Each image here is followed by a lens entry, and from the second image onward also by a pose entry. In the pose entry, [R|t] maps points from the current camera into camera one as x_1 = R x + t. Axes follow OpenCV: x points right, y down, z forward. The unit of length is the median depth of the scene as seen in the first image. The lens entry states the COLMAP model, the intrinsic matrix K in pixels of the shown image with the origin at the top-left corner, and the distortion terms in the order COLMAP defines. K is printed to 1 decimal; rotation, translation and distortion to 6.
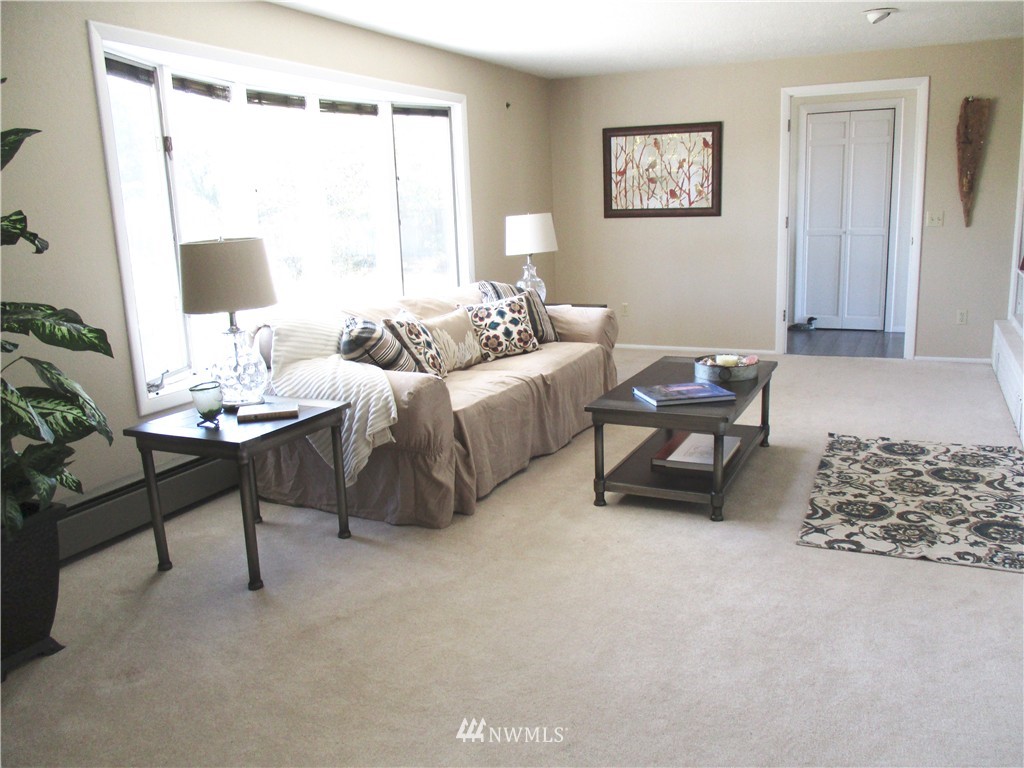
lens RADIAL K [[859.1, 0, 526.3], [0, 859.1, 364.3], [0, 0, 1]] dist [-0.011295, -0.007596]
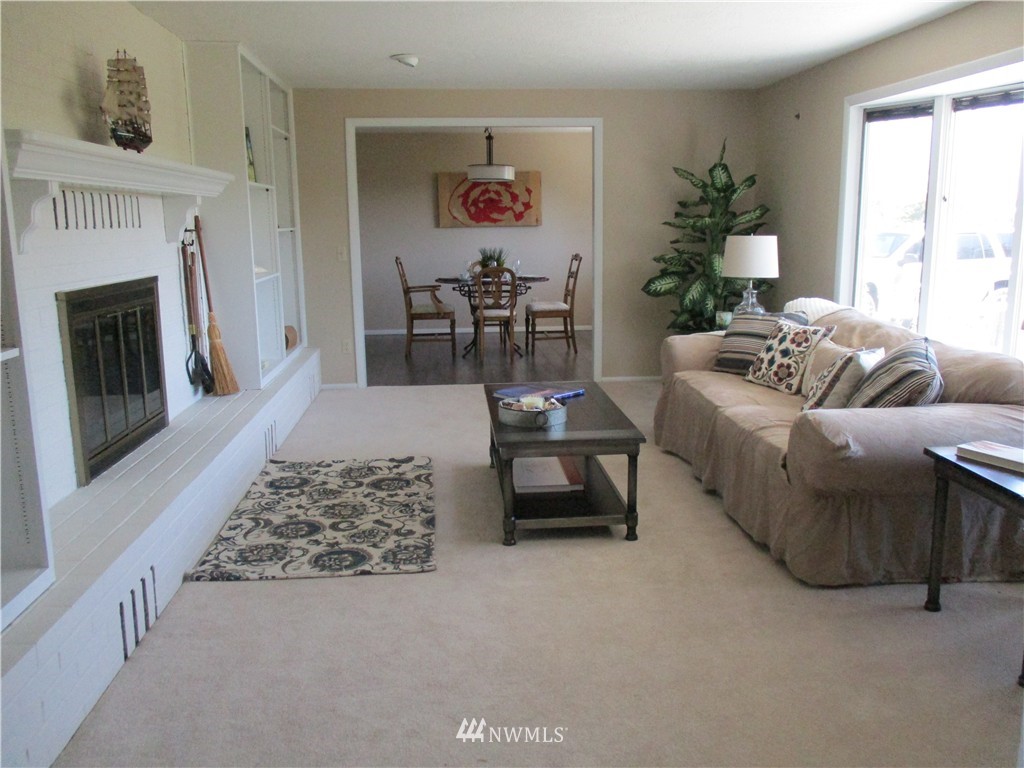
lens RADIAL K [[859.1, 0, 512.0], [0, 859.1, 382.0], [0, 0, 1]] dist [-0.011295, -0.007596]
pose [[-0.874603, 0.128909, -0.467389, 0.742103], [-0.055493, 0.931056, 0.360633, -0.387086], [0.481654, 0.341347, -0.807150, 1.890093]]
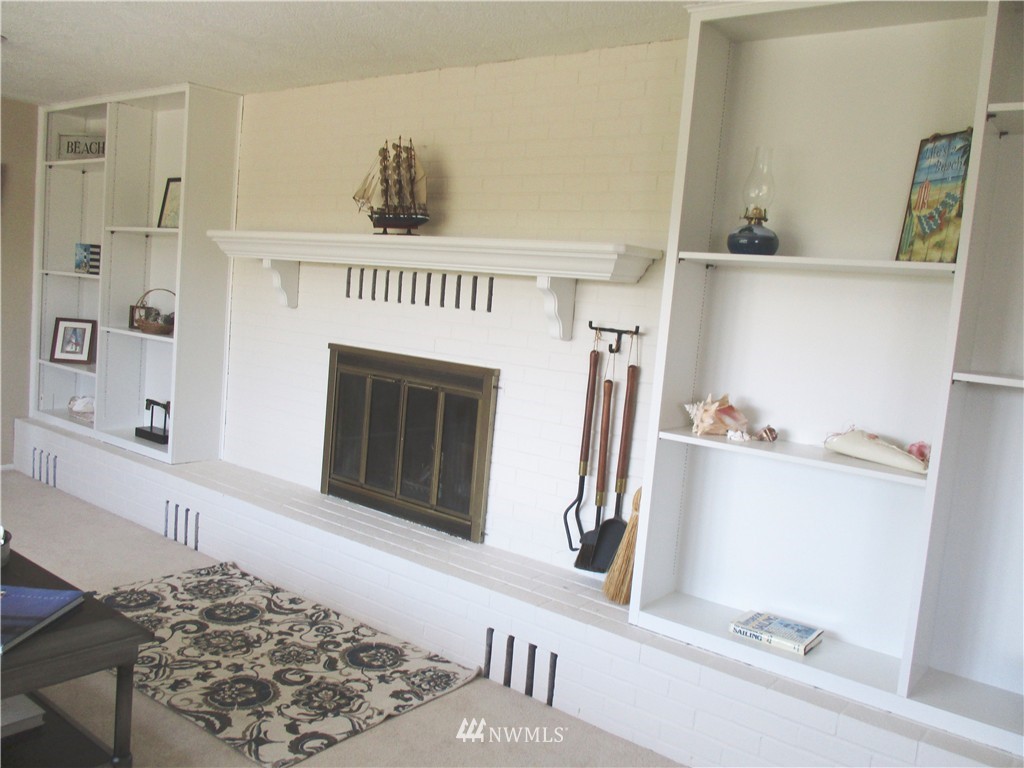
lens RADIAL K [[859.1, 0, 524.2], [0, 859.1, 405.2], [0, 0, 1]] dist [-0.011295, -0.007596]
pose [[0.229967, -0.068554, 0.970781, -0.273701], [0.092191, 0.994565, 0.048394, -0.099264], [-0.968822, 0.078368, 0.235038, 0.509820]]
